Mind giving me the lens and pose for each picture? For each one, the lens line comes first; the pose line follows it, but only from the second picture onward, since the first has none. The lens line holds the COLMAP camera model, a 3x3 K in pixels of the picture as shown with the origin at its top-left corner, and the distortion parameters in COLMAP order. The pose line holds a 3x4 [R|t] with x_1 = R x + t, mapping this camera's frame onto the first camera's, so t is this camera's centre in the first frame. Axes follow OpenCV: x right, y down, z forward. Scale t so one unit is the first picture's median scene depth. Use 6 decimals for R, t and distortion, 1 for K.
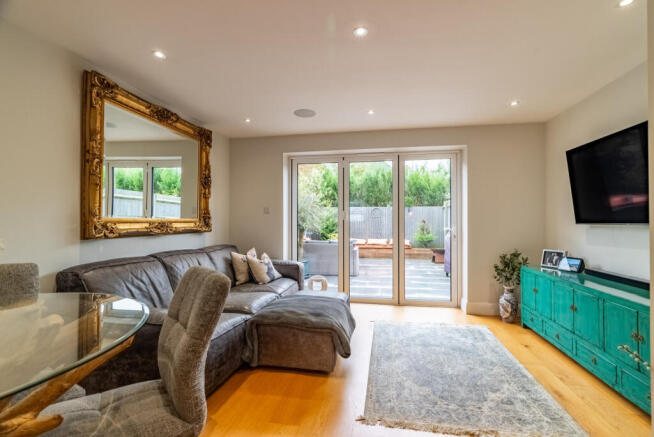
lens RADIAL K [[300.4, 0, 327.7], [0, 300.4, 219.8], [0, 0, 1]] dist [-0.005806, 0.001230]
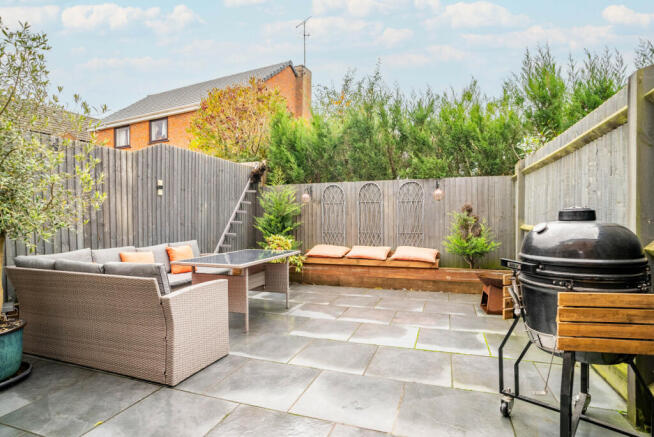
lens RADIAL K [[345.4, 0, 329.4], [0, 345.4, 218.4], [0, 0, 1]] dist [-0.023984, 0.000121]
pose [[0.985341, -0.003313, -0.170563, 0.634104], [0.004246, 0.999978, 0.005102, 0.050365], [0.170543, -0.005751, 0.985333, 1.425465]]
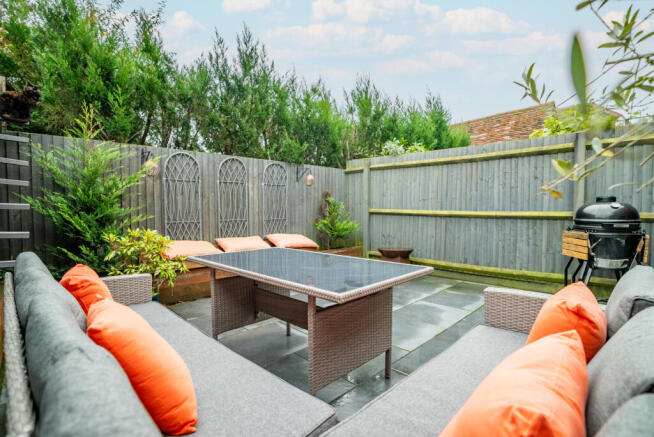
lens RADIAL K [[330.6, 0, 327.7], [0, 330.6, 217.1], [0, 0, 1]] dist [-0.045324, -0.000555]
pose [[0.578595, -0.017178, 0.815434, -0.361145], [-0.004428, 0.999697, 0.024201, 0.084995], [-0.815603, -0.017613, 0.578344, 2.130450]]
